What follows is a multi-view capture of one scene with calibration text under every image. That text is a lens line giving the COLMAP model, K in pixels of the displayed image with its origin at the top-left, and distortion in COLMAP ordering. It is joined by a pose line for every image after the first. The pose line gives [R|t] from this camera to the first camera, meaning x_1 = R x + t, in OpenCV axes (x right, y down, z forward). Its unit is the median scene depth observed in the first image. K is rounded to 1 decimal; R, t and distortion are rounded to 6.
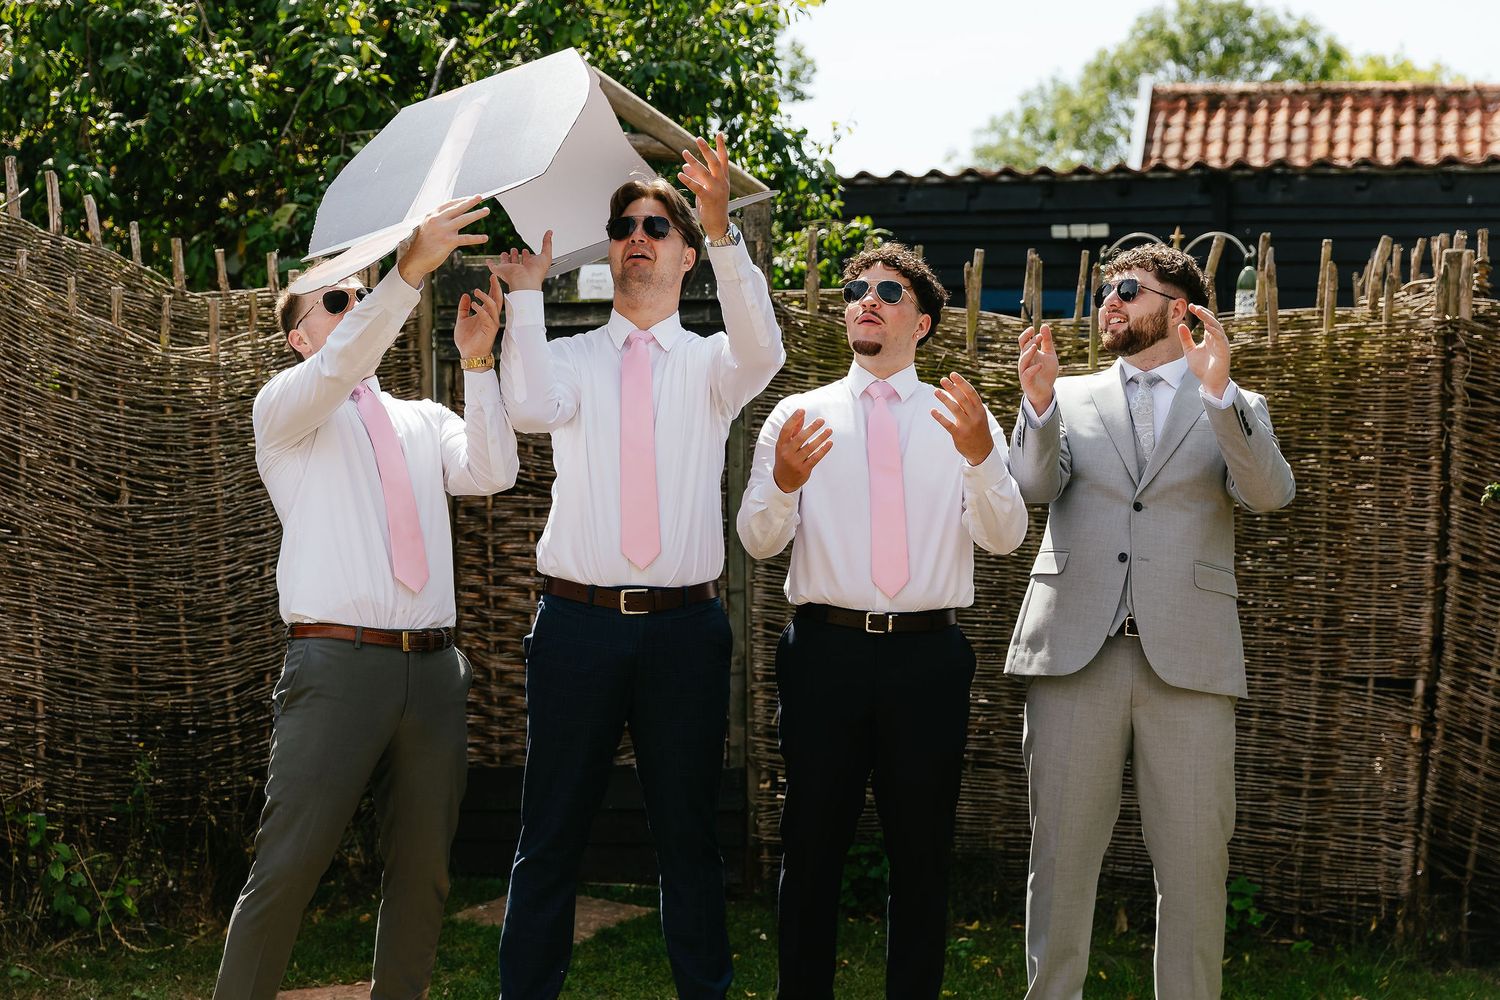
lens RADIAL K [[2218.9, 0, 746.8], [0, 2218.9, 501.9], [0, 0, 1]] dist [-0.001078, 0.000000]
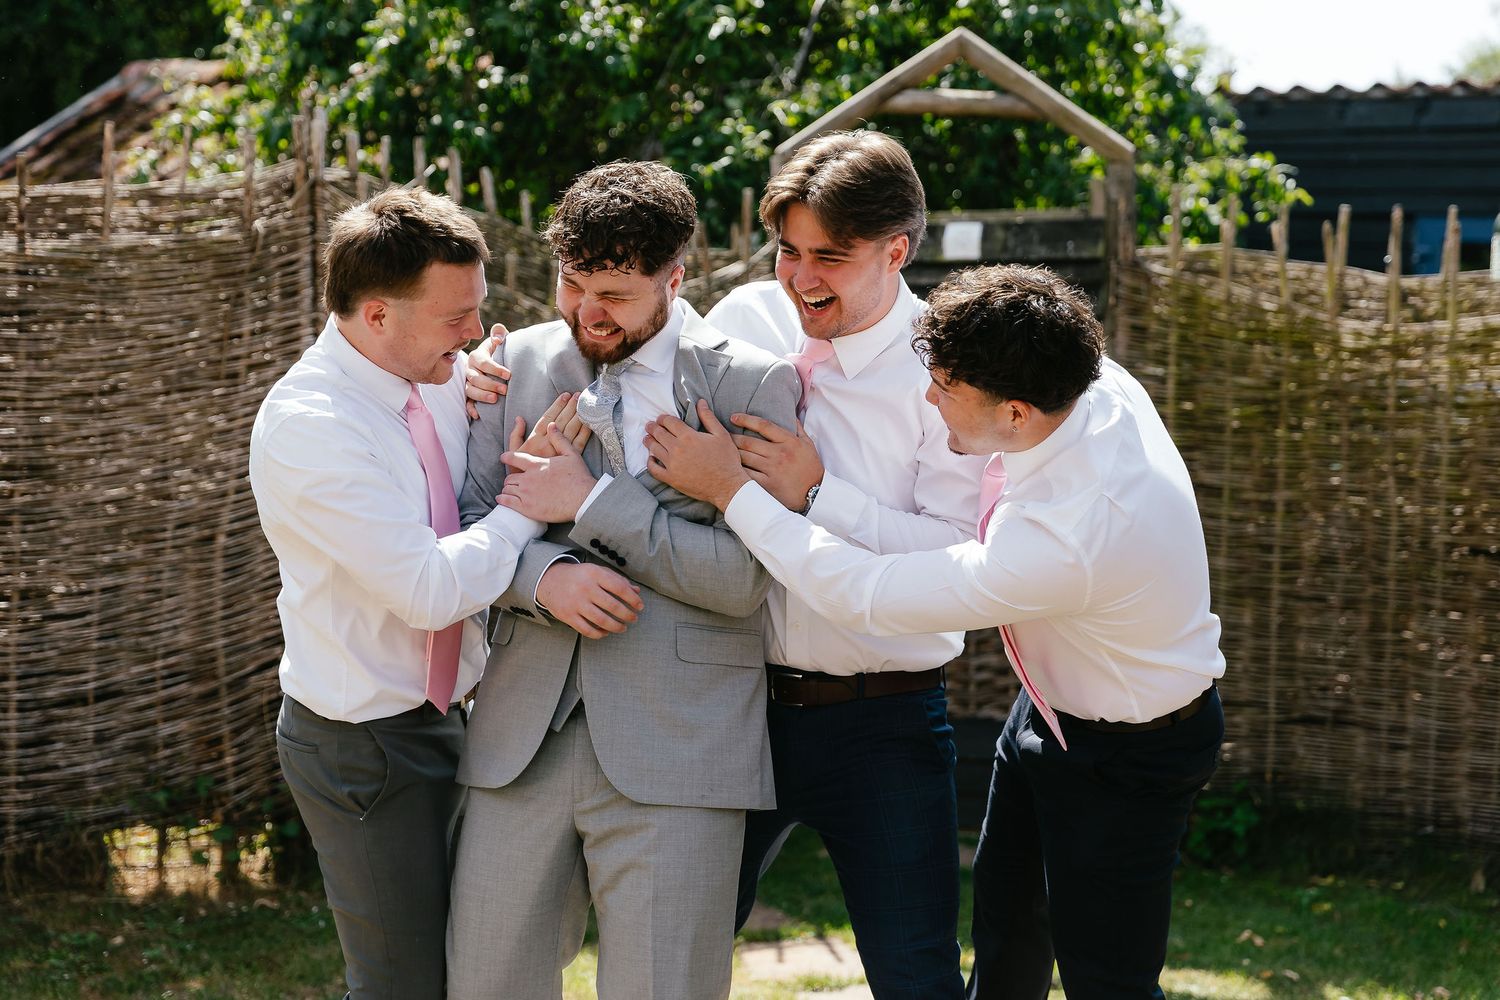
lens RADIAL K [[3028.8, 0, 750.2], [0, 3028.8, 498.8], [0, 0, 1]] dist [-0.034515, 0.000000]
pose [[0.985628, 0.010891, -0.168578, 0.065283], [-0.008274, 0.999834, 0.016217, -0.002071], [0.168727, -0.014589, 0.985555, -0.350191]]
